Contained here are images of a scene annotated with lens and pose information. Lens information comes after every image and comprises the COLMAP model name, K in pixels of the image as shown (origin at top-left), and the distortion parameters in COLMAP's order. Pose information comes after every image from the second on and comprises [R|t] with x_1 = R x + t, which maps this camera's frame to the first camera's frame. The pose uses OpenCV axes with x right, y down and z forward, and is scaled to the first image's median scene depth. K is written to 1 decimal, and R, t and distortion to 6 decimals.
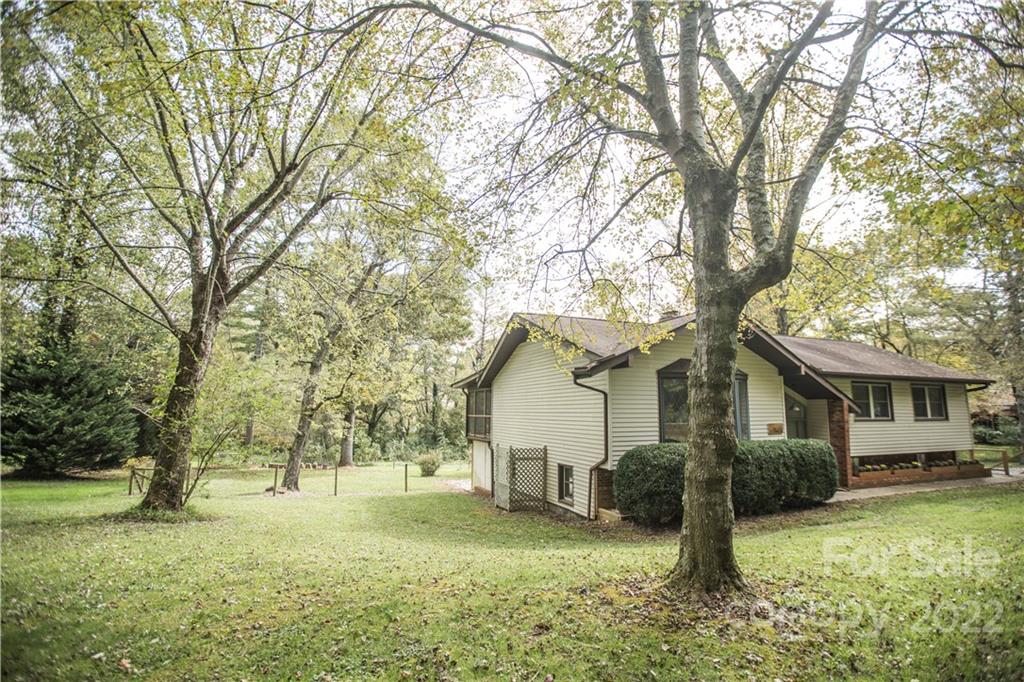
lens RADIAL K [[481.5, 0, 506.8], [0, 481.5, 349.9], [0, 0, 1]] dist [-0.026742, 0.002171]
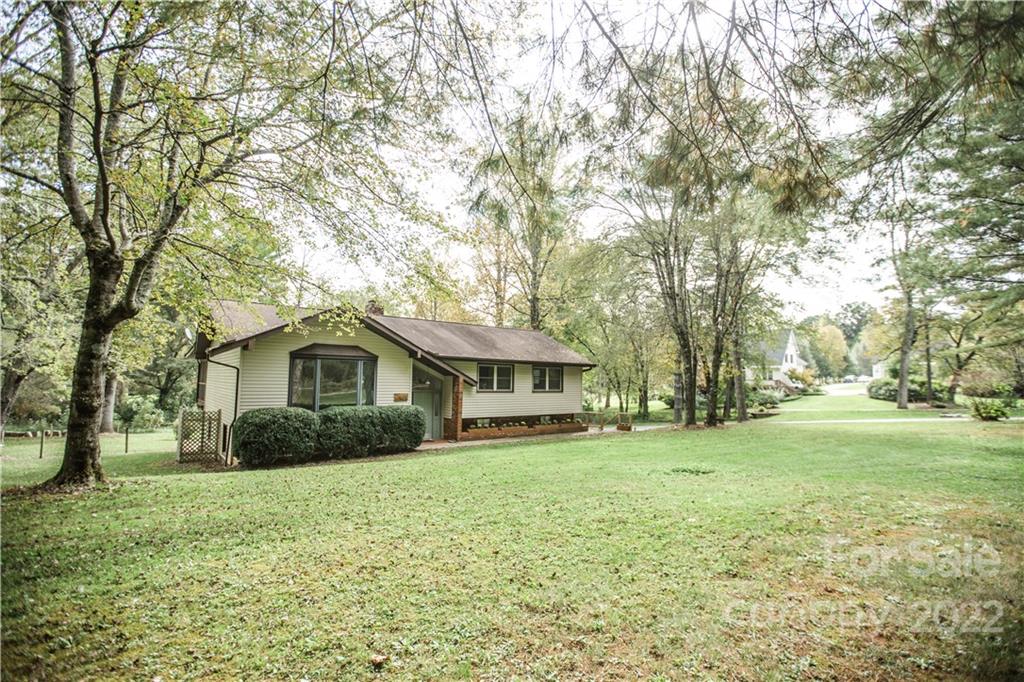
lens RADIAL K [[469.4, 0, 507.8], [0, 469.4, 346.3], [0, 0, 1]] dist [-0.036194, 0.007169]
pose [[0.955288, 0.033203, 0.293806, 0.409742], [-0.049992, 0.997506, 0.049819, -0.052266], [-0.291419, -0.062280, 0.954566, -0.300767]]
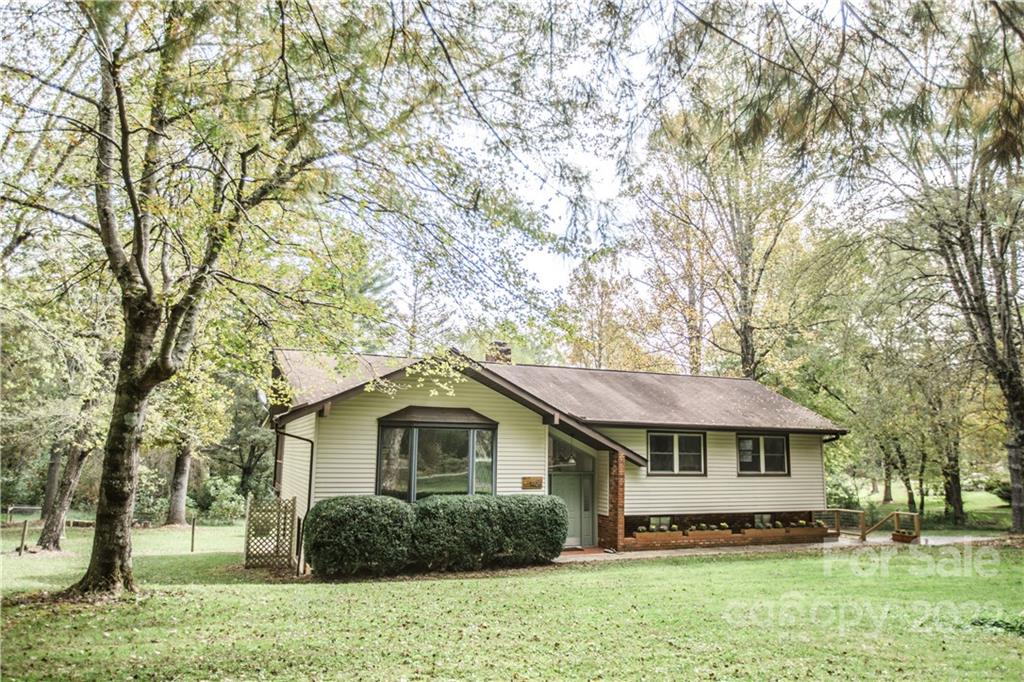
lens RADIAL K [[695.8, 0, 514.1], [0, 695.8, 347.4], [0, 0, 1]] dist [-0.024069, 0.022807]
pose [[0.999825, 0.013962, 0.012484, 0.454774], [-0.013665, 0.999628, -0.023607, -0.055491], [-0.012809, 0.023432, 0.999643, -0.303676]]
